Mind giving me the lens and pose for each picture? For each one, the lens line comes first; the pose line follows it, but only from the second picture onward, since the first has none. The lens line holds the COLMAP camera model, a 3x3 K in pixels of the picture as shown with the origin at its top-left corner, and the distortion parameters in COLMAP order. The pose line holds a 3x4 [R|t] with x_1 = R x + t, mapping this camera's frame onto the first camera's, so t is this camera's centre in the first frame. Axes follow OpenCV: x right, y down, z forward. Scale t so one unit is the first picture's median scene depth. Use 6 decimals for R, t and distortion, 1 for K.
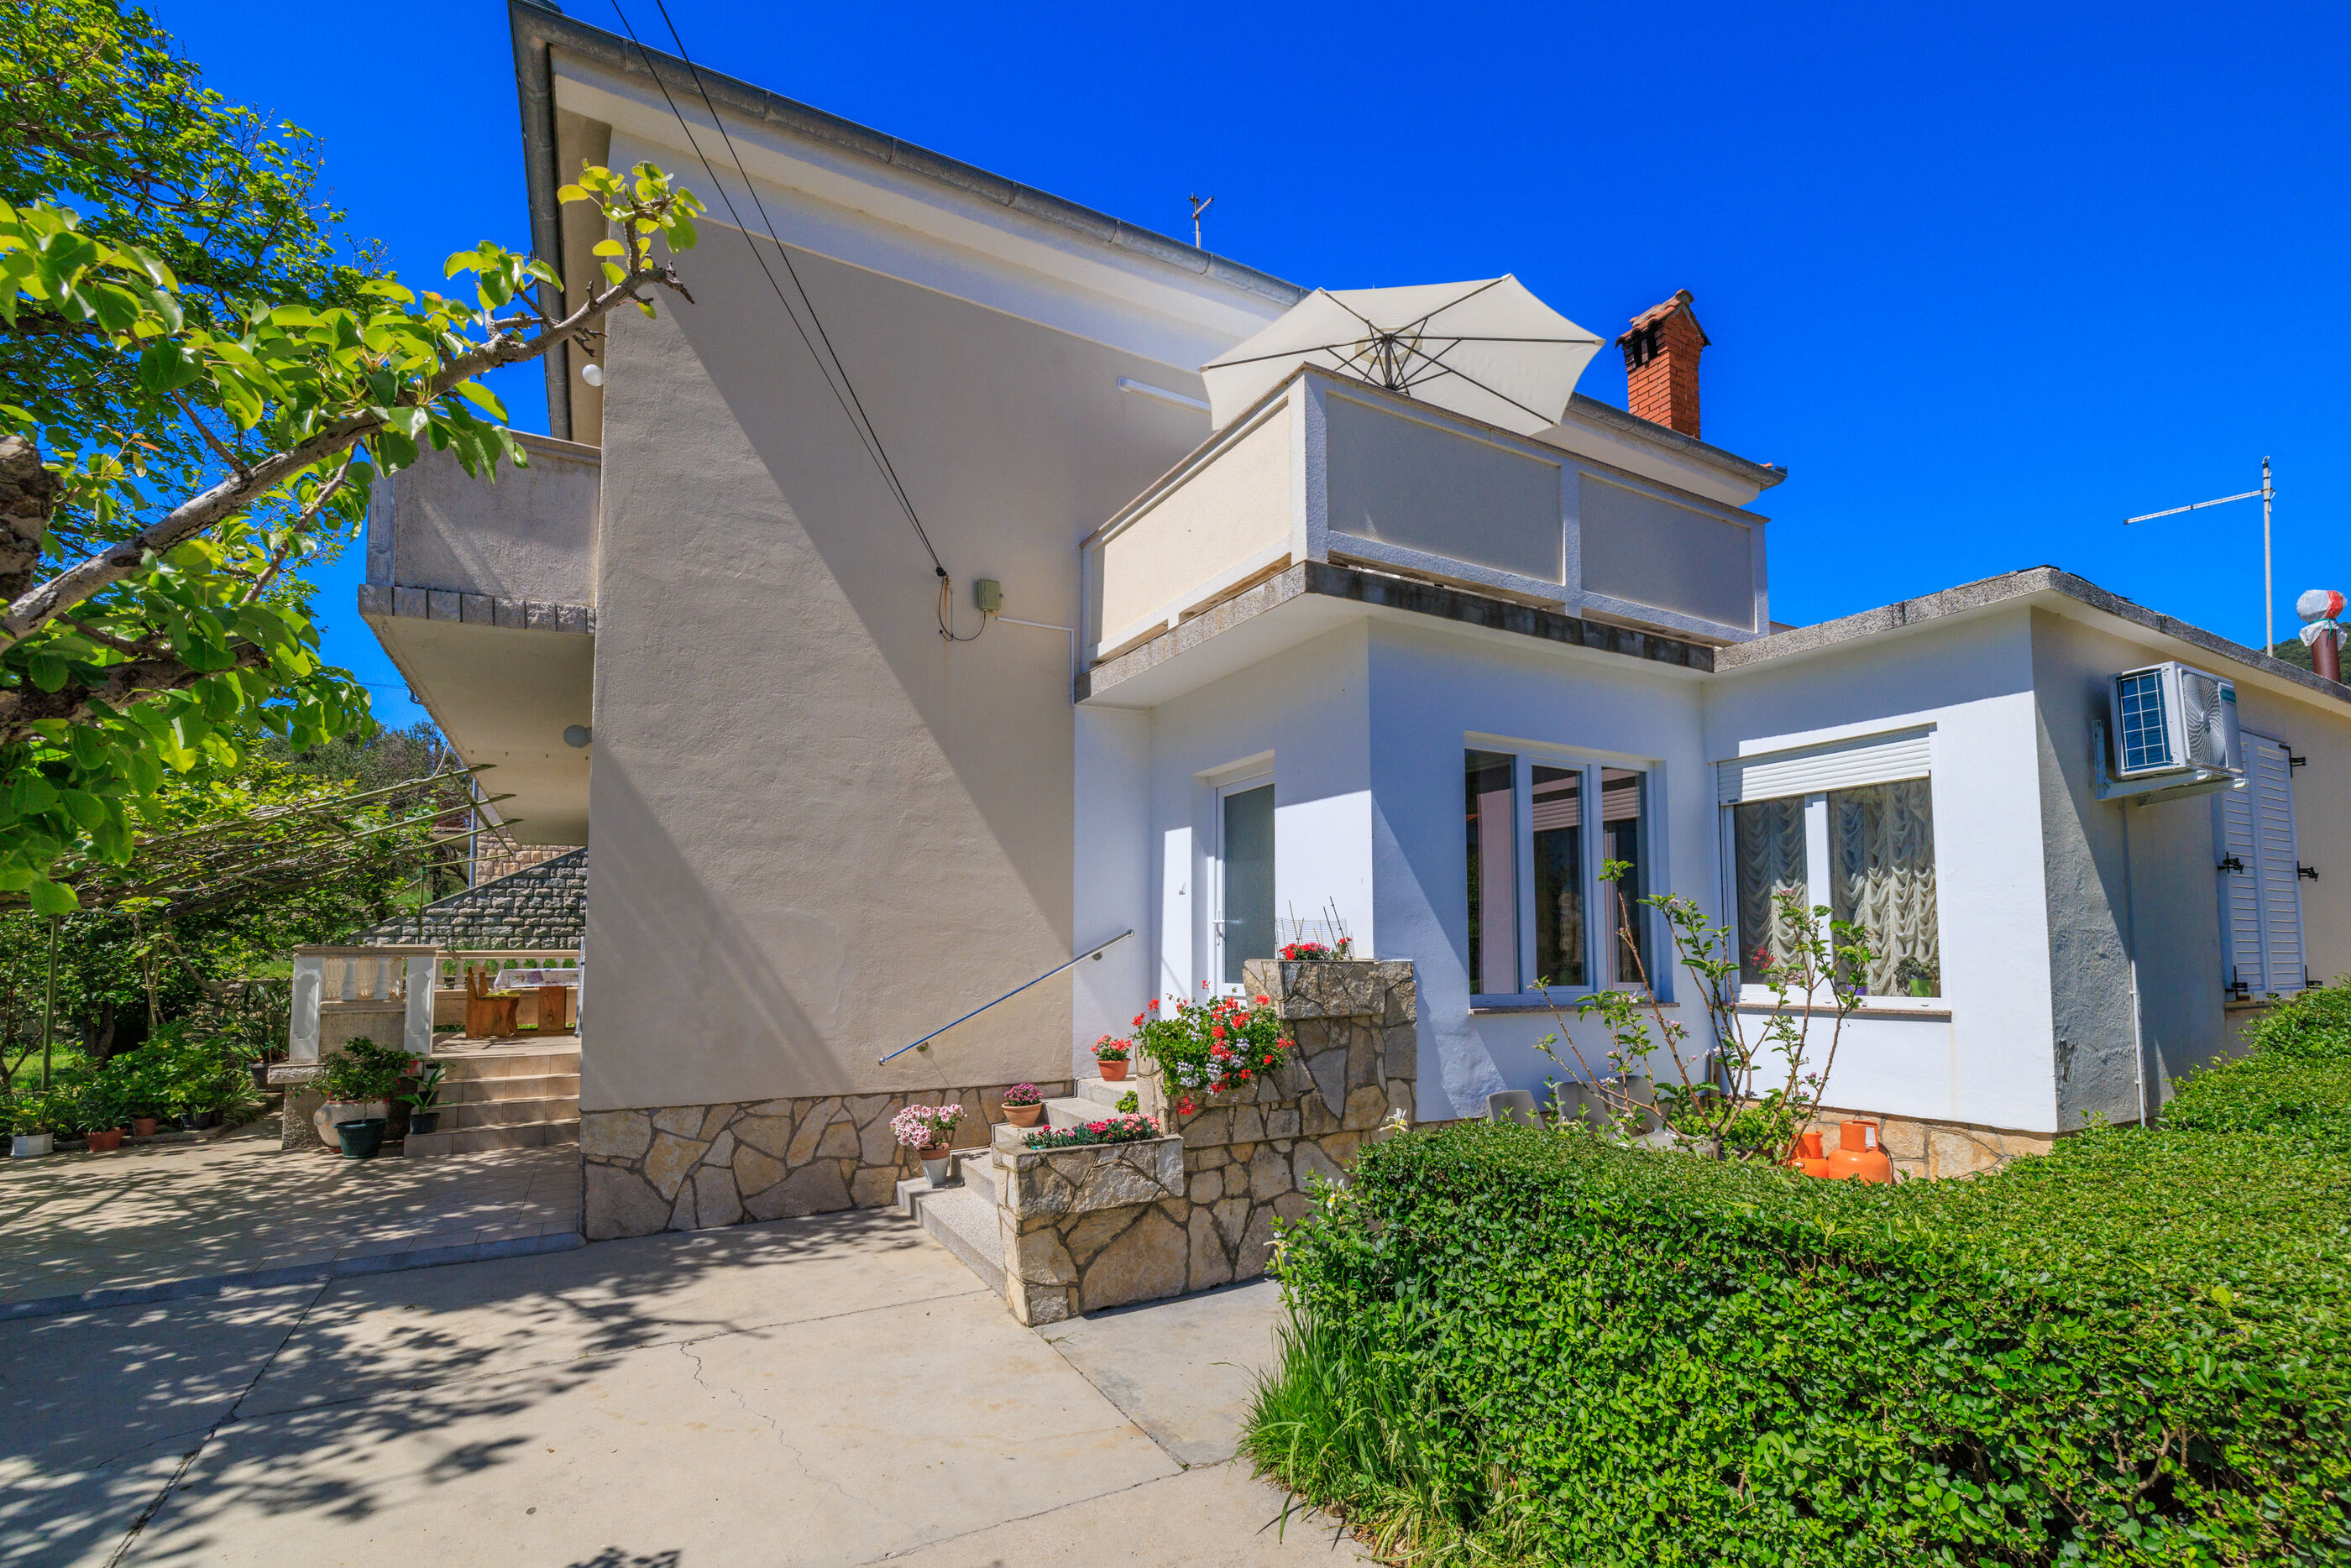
lens RADIAL K [[1023.2, 0, 1179.8], [0, 1023.2, 877.9], [0, 0, 1]] dist [0.003173, 0.000313]
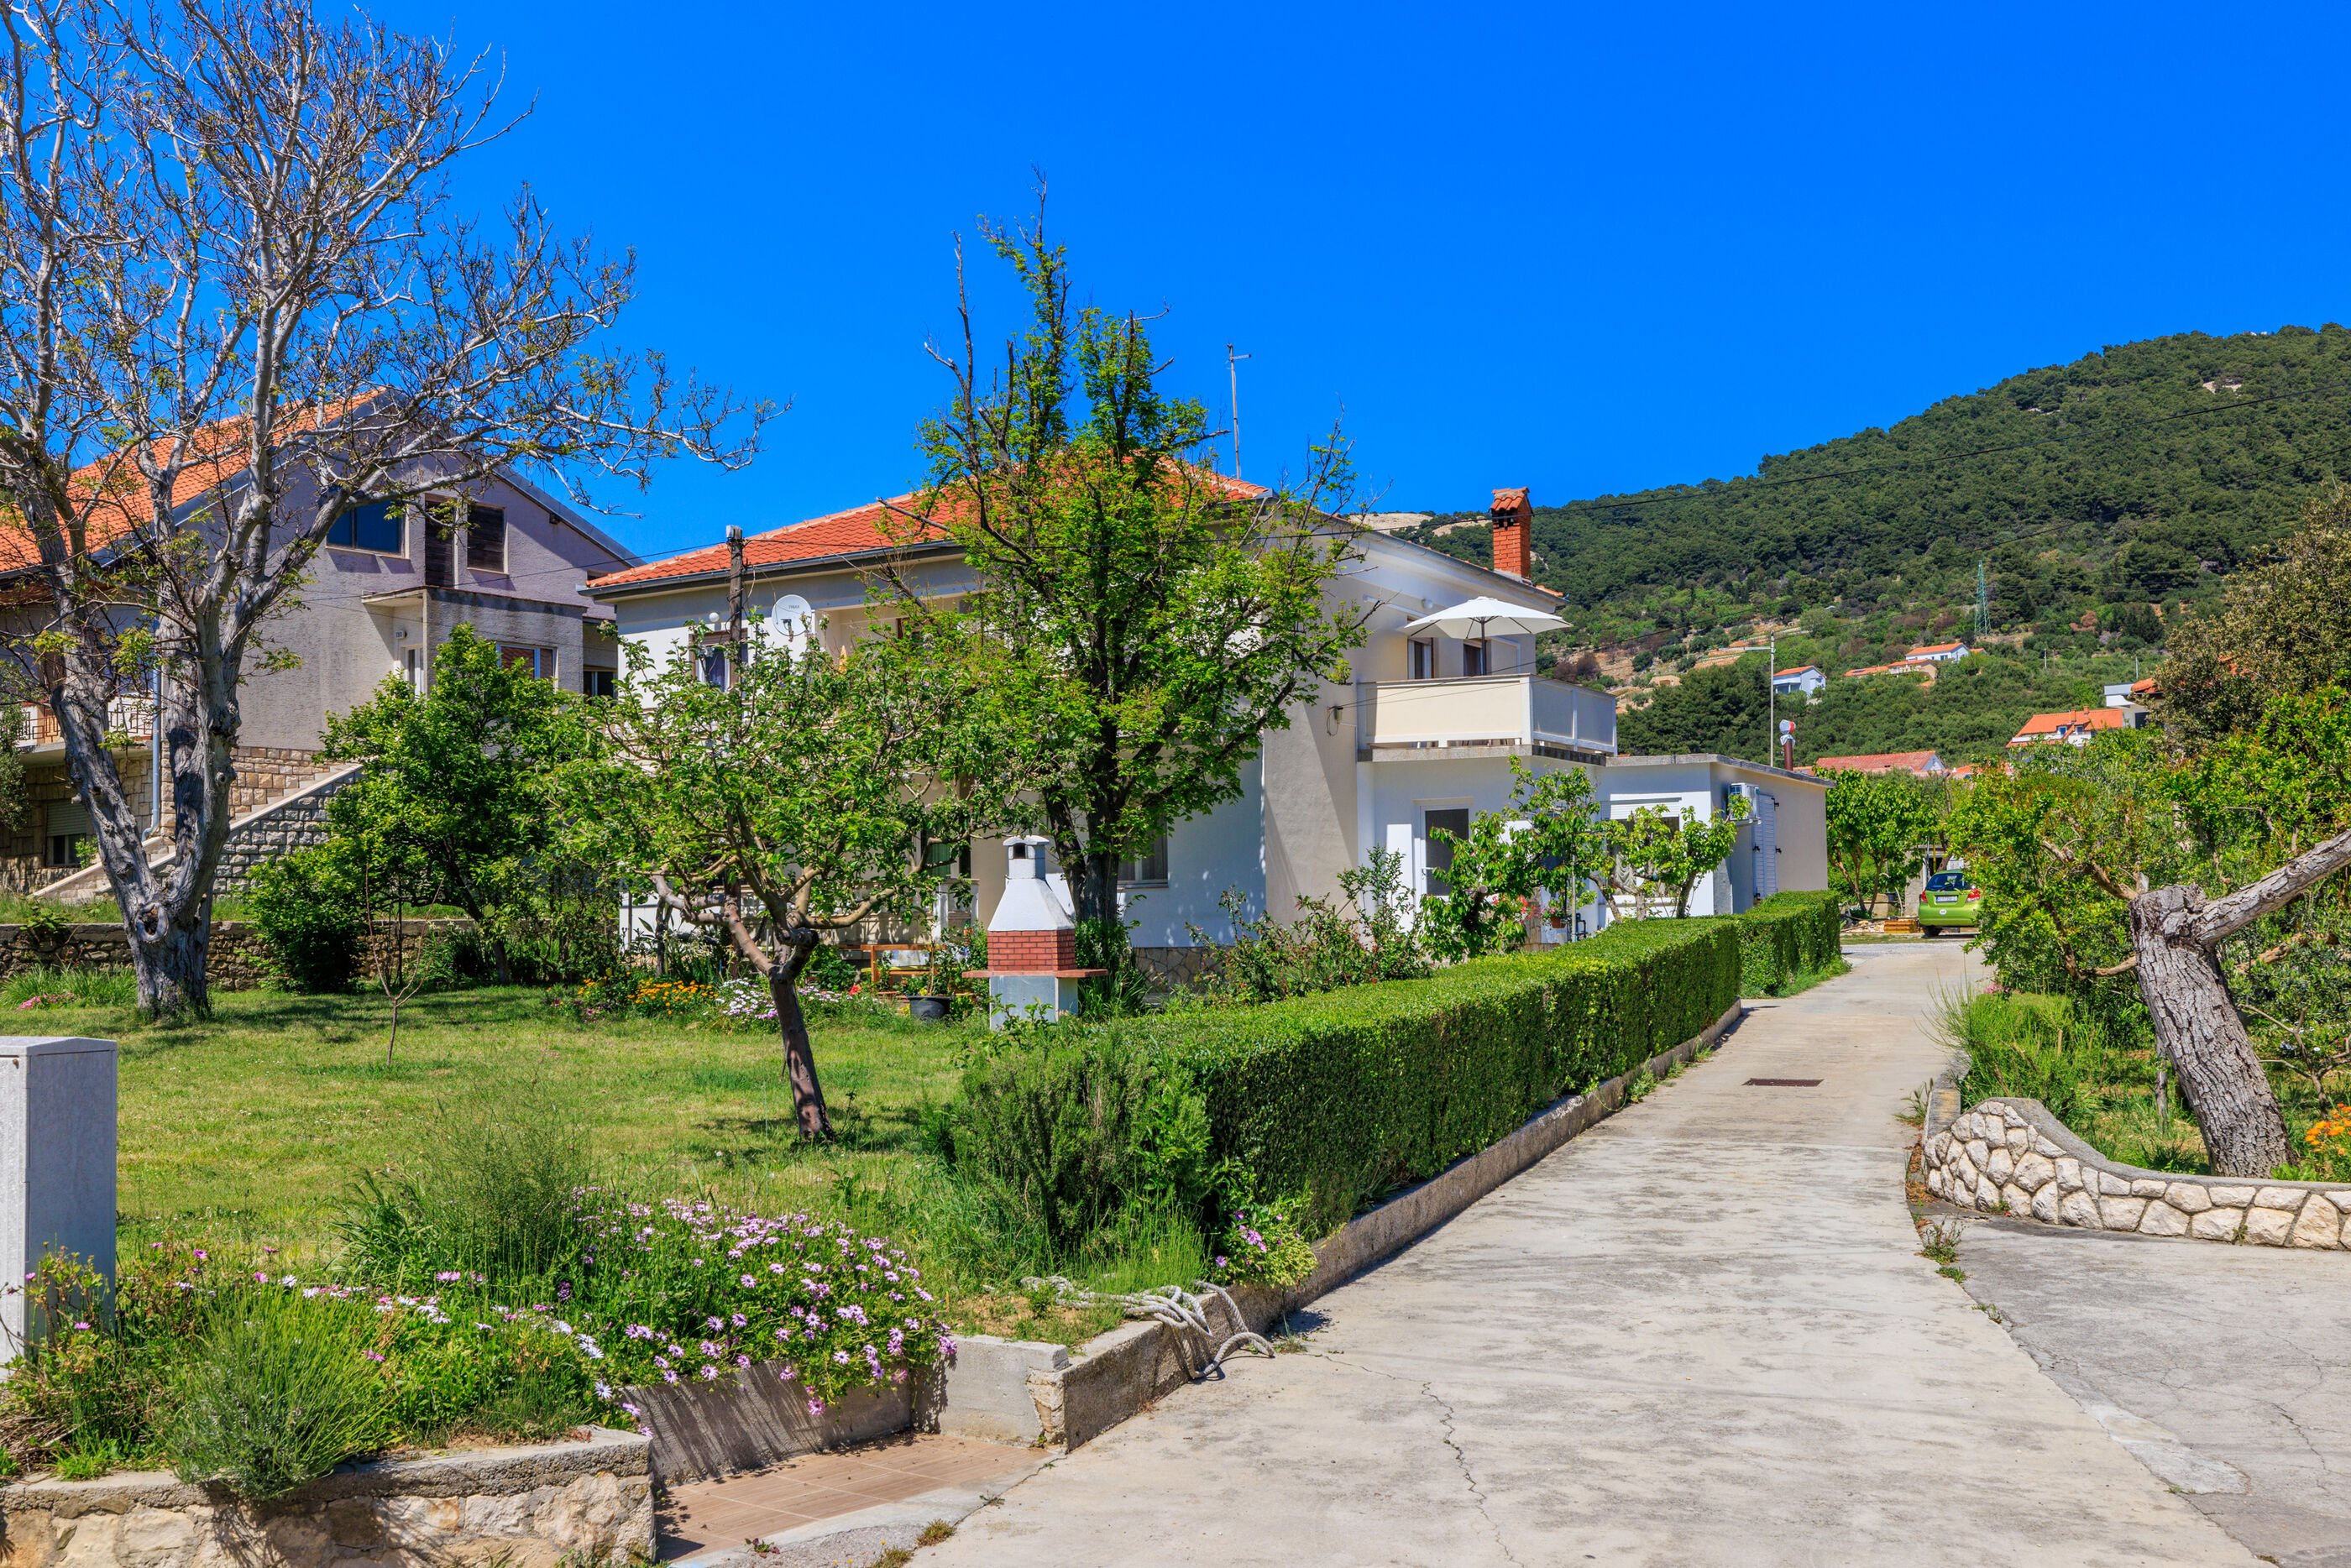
lens RADIAL K [[2199.5, 0, 1172.1], [0, 2199.5, 780.2], [0, 0, 1]] dist [-0.000954, 0.000000]
pose [[0.857358, 0.026747, 0.514026, -3.192076], [-0.028545, 0.999583, -0.004402, -0.121837], [-0.513929, -0.010899, 0.857763, -3.093081]]
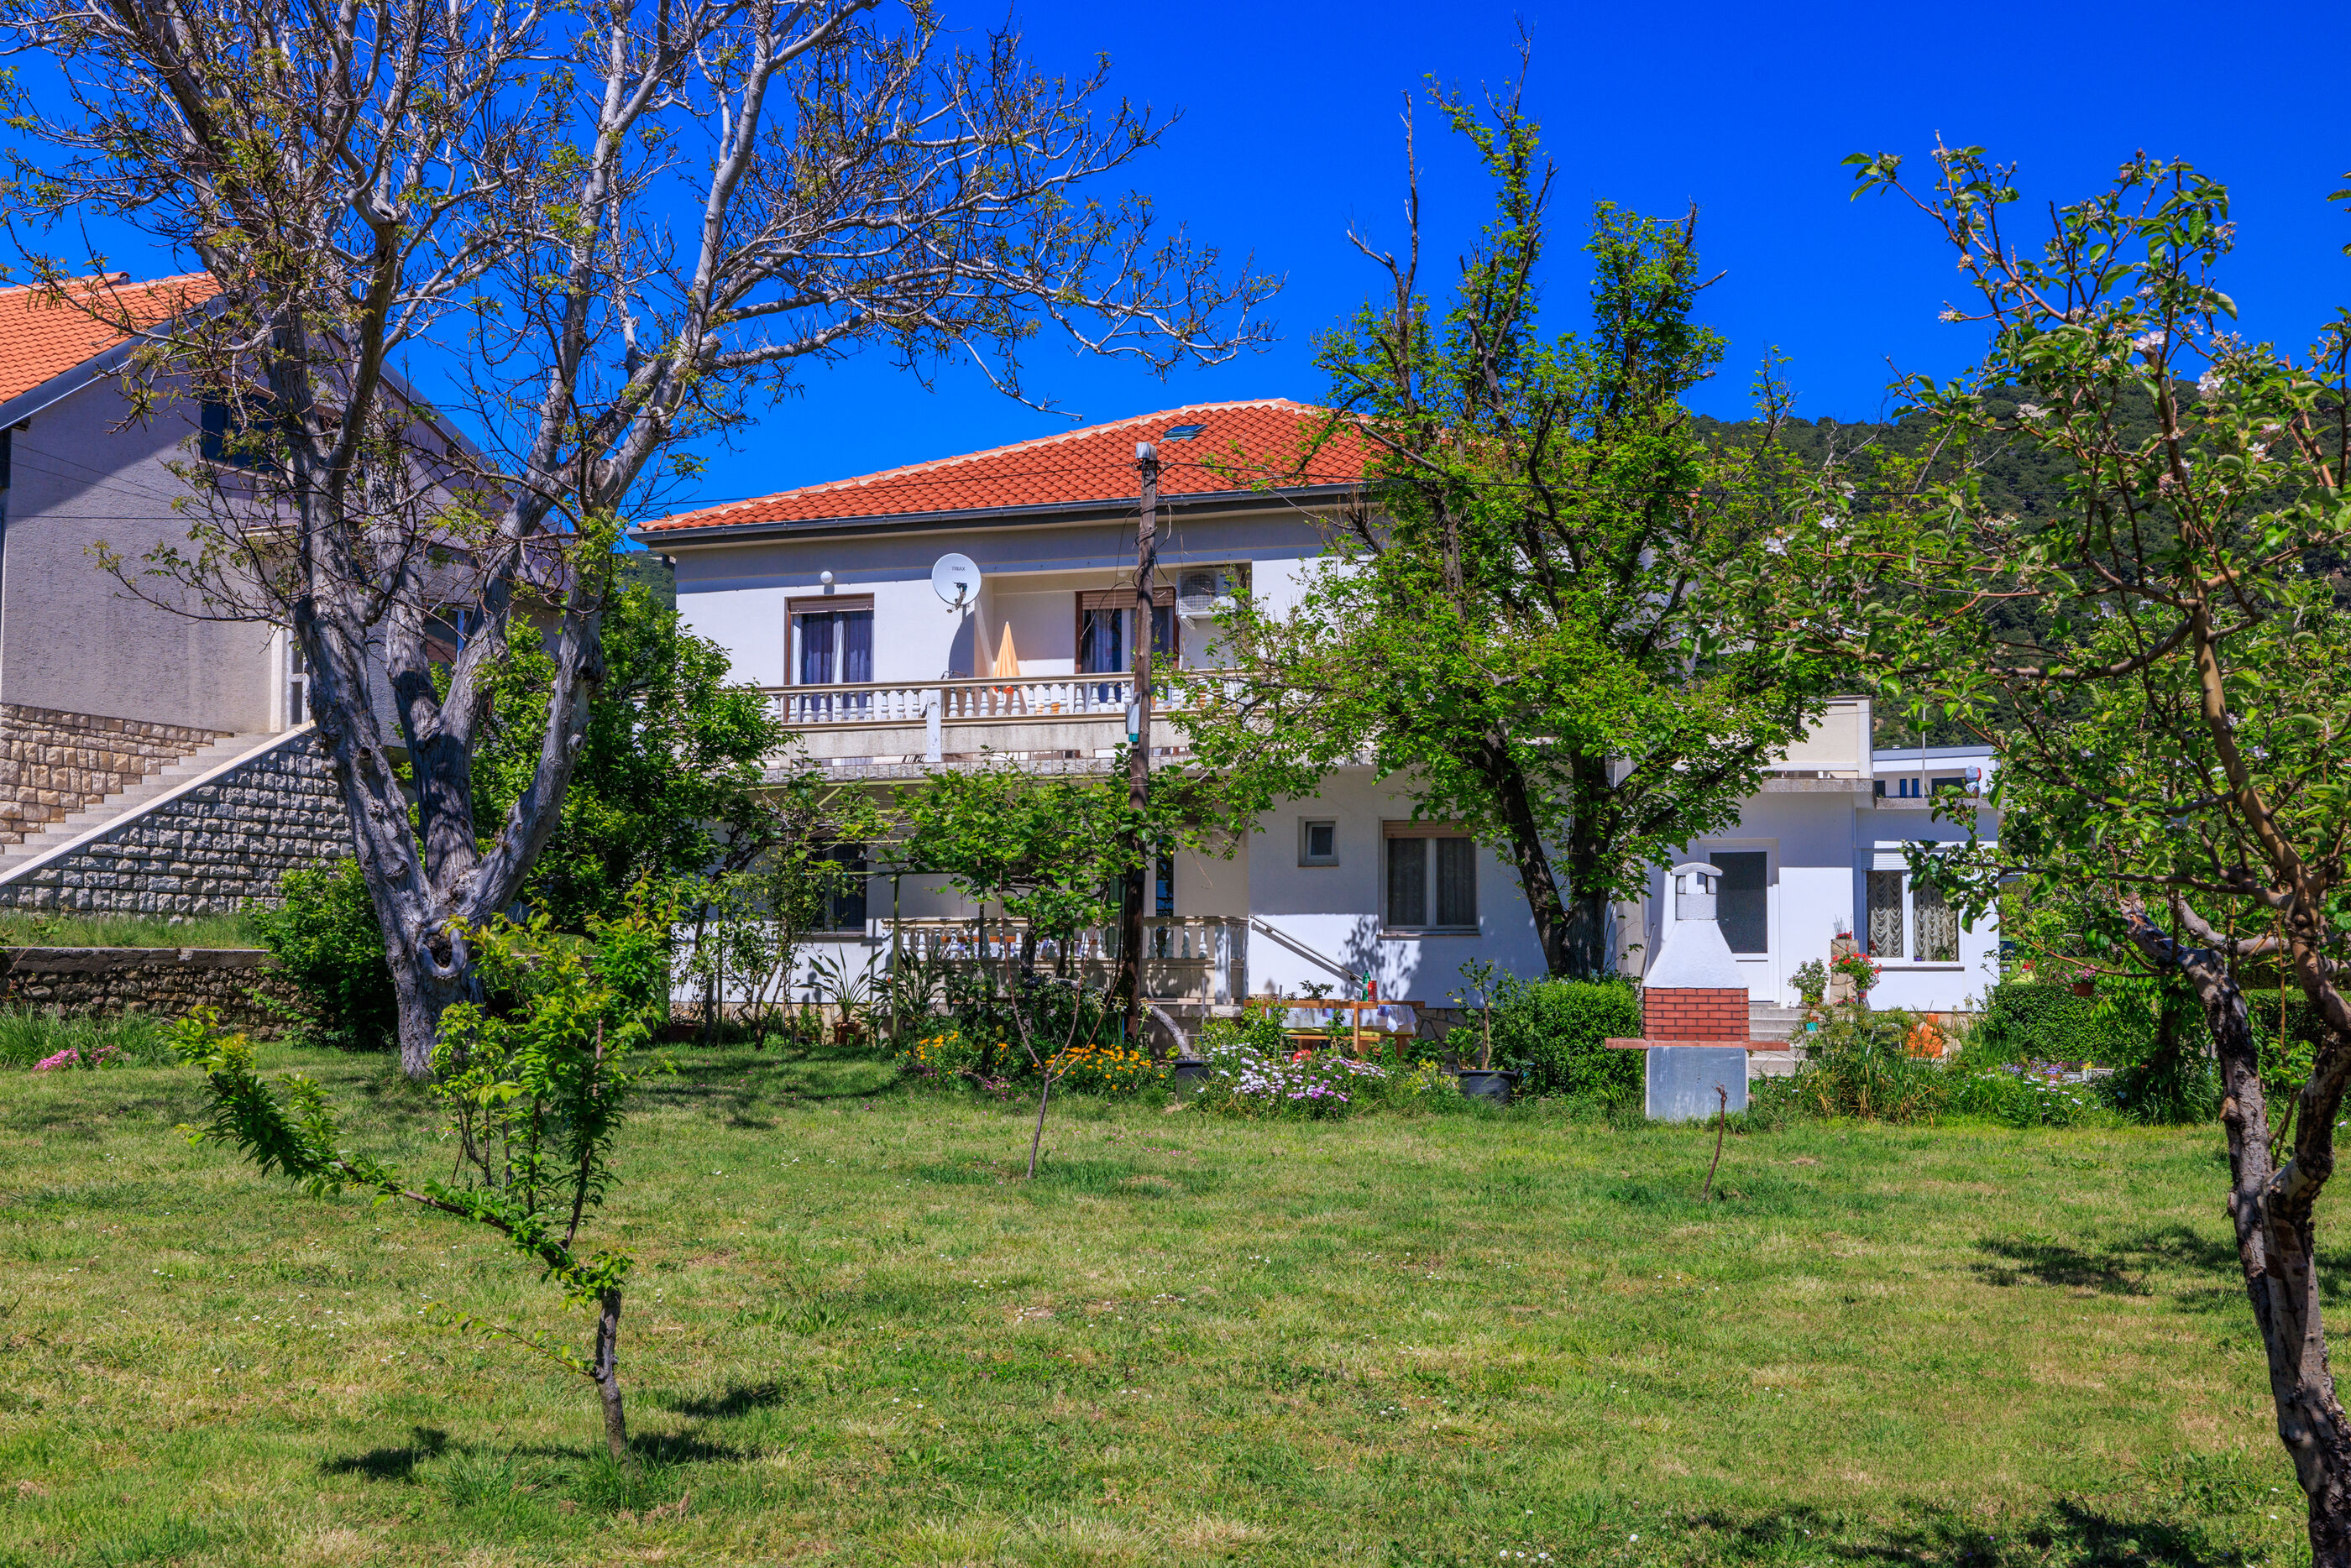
lens RADIAL K [[2336.1, 0, 1170.3], [0, 2336.1, 802.7], [0, 0, 1]] dist [0.004606, 0.000000]
pose [[0.722285, 0.062429, 0.688772, -4.021520], [-0.062611, 0.997730, -0.024775, -0.003435], [-0.688755, -0.025230, 0.724555, -1.556634]]
